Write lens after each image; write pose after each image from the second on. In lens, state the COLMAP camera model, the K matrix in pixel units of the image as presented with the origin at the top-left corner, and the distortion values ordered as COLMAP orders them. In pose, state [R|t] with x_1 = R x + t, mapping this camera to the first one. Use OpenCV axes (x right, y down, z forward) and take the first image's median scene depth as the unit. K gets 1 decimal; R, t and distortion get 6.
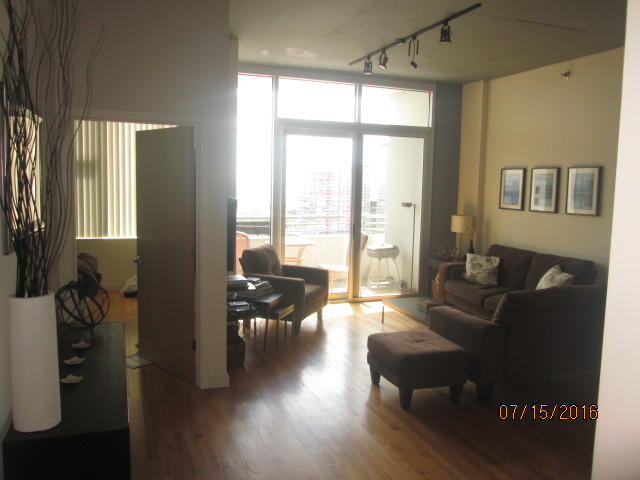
lens RADIAL K [[534.5, 0, 319.8], [0, 534.5, 238.9], [0, 0, 1]] dist [-0.040108, 0.014209]
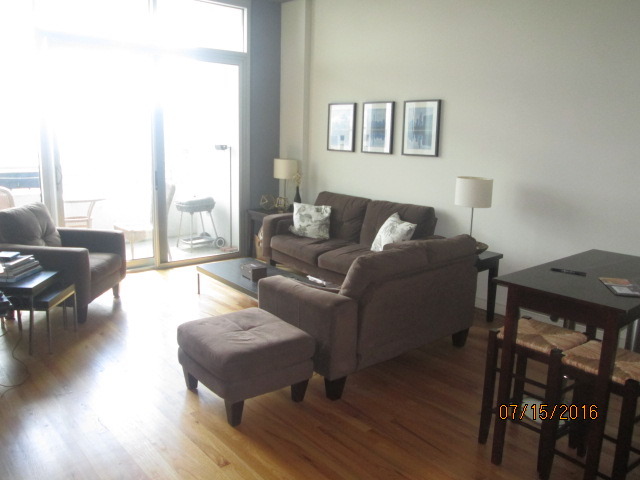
lens RADIAL K [[534.5, 0, 320.6], [0, 534.5, 238.7], [0, 0, 1]] dist [-0.040108, 0.014209]
pose [[0.940996, -0.063297, 0.332446, 0.029302], [0.030676, 0.994262, 0.102476, -0.003417], [-0.337025, -0.086232, 0.937539, 0.193258]]
